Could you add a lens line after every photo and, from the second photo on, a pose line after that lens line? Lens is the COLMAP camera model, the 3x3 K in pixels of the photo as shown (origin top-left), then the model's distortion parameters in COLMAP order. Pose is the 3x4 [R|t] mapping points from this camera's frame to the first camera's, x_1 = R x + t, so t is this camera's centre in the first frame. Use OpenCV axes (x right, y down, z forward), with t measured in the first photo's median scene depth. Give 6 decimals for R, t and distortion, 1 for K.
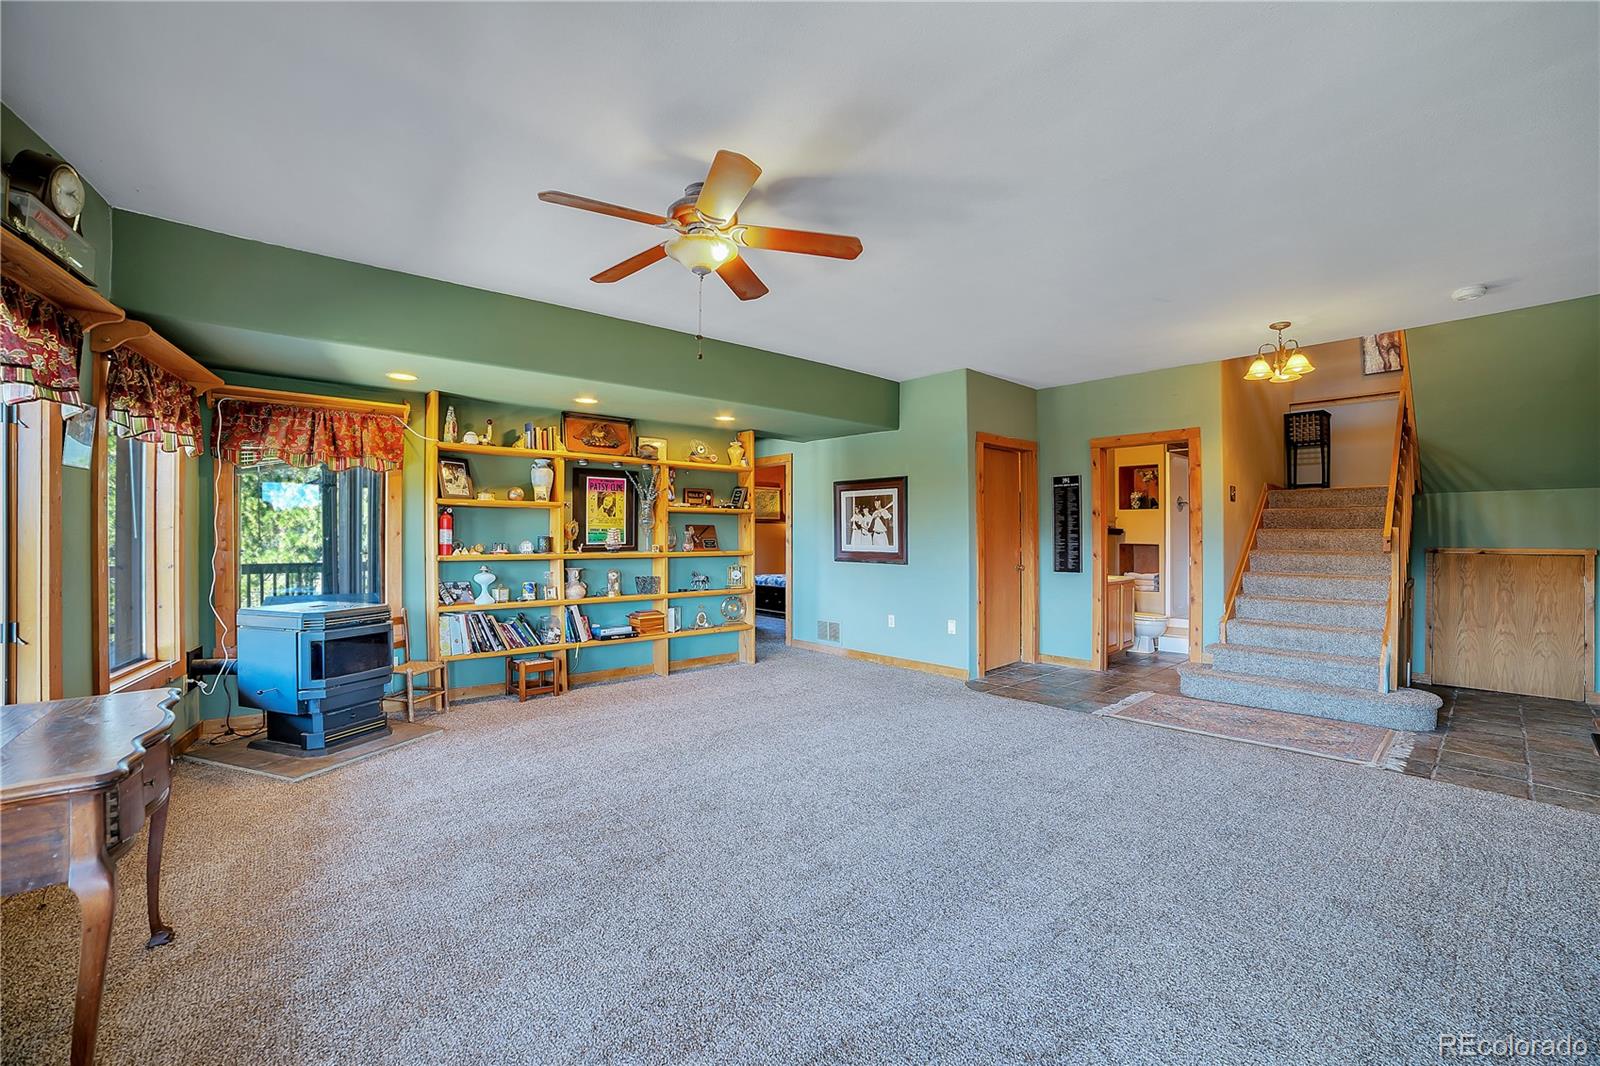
lens RADIAL K [[670.8, 0, 801.4], [0, 670.8, 540.3], [0, 0, 1]] dist [-0.085276, 0.045798]
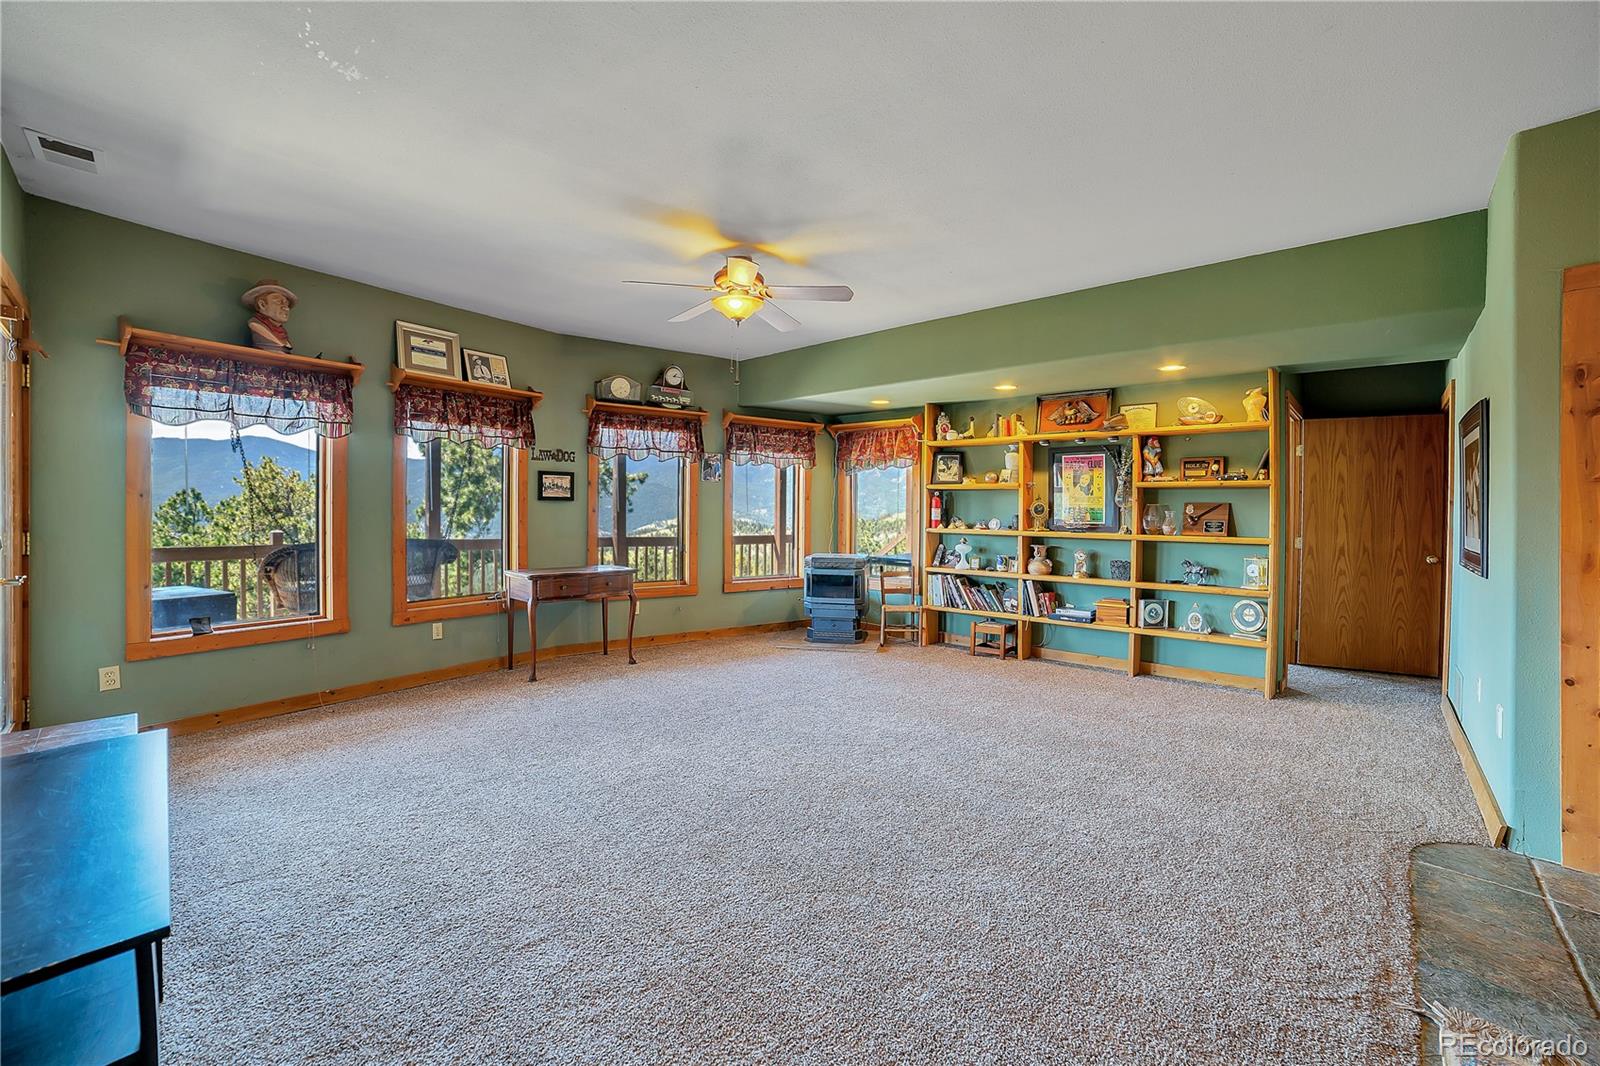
lens RADIAL K [[664.4, 0, 806.1], [0, 664.4, 515.5], [0, 0, 1]] dist [-0.108776, 0.043944]
pose [[0.119182, 0.012565, -0.992793, 0.680555], [-0.012497, 0.999860, 0.011155, -0.012989], [0.992794, 0.011078, 0.119322, 0.553291]]
